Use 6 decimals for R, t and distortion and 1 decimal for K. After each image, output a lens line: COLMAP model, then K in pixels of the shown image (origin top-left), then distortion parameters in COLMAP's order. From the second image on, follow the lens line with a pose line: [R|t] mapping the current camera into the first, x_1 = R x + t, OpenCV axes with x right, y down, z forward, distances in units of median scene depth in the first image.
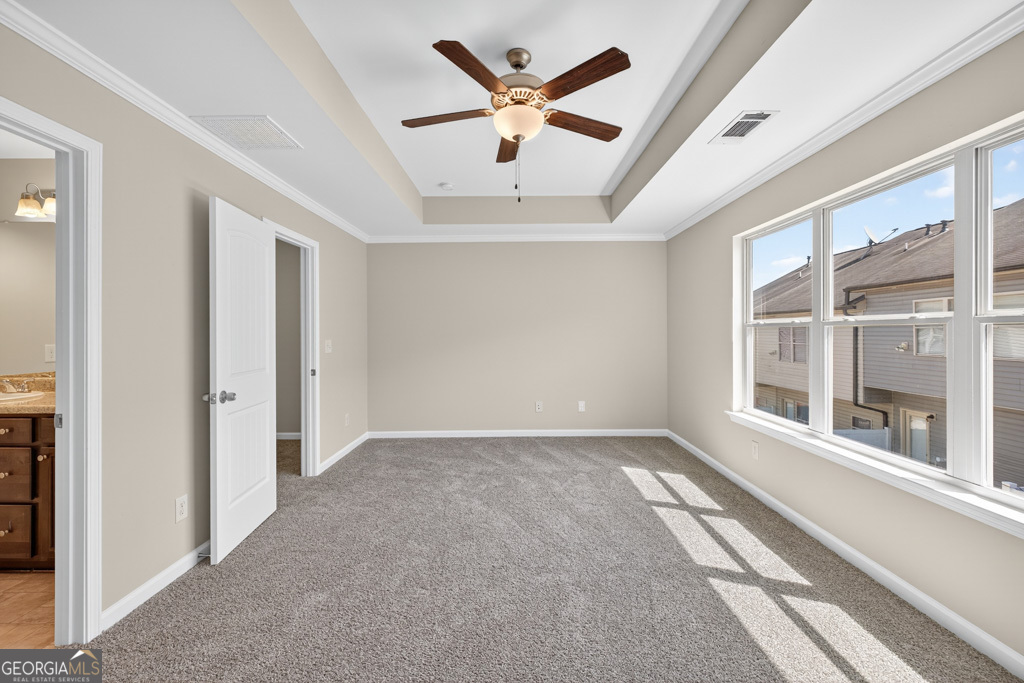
lens RADIAL K [[429.2, 0, 510.0], [0, 429.2, 339.3], [0, 0, 1]] dist [0.004551, -0.000357]
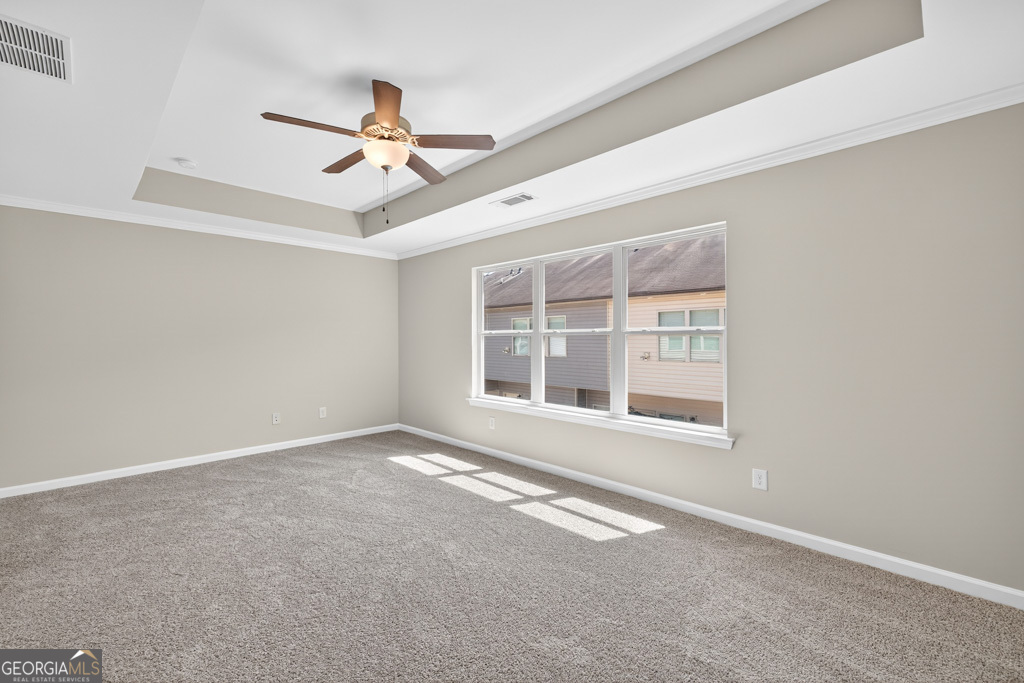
lens RADIAL K [[421.9, 0, 497.0], [0, 421.9, 349.9], [0, 0, 1]] dist [-0.000146, -0.000257]
pose [[0.721099, -0.015908, 0.692649, -0.372274], [0.011381, 0.999873, 0.011115, 0.003389], [-0.692738, -0.000132, 0.721189, -0.004260]]
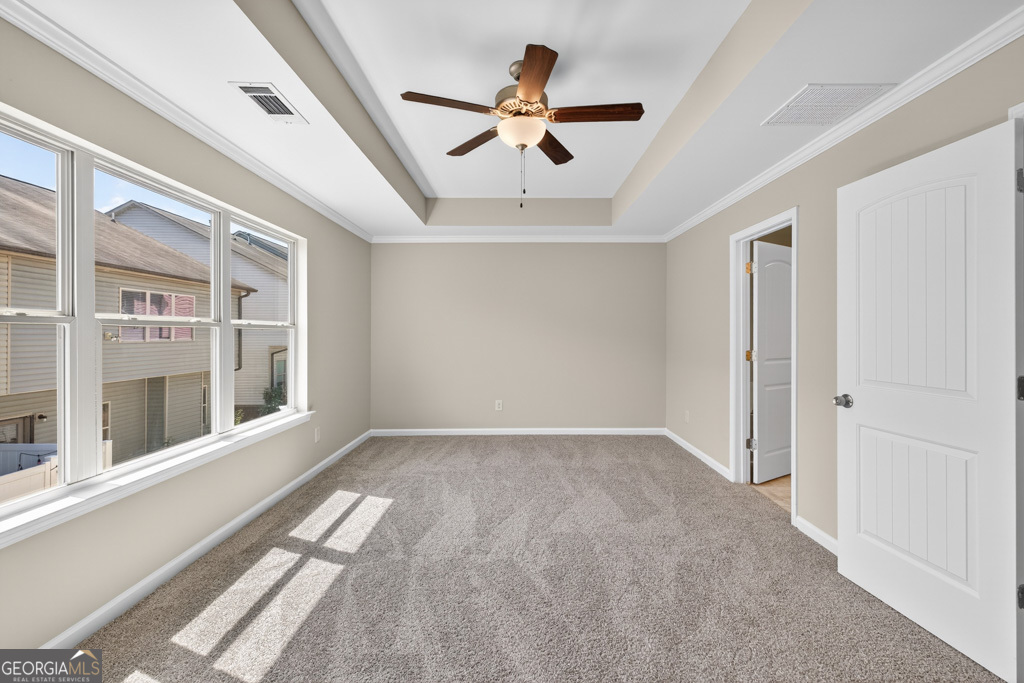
lens RADIAL K [[429.2, 0, 510.0], [0, 429.2, 339.3], [0, 0, 1]] dist [0.004551, -0.000357]
pose [[-0.999994, 0.003510, -0.000510, 0.034144], [0.003500, 0.999826, 0.018345, -0.013103], [0.000574, 0.018344, -0.999832, 1.406873]]
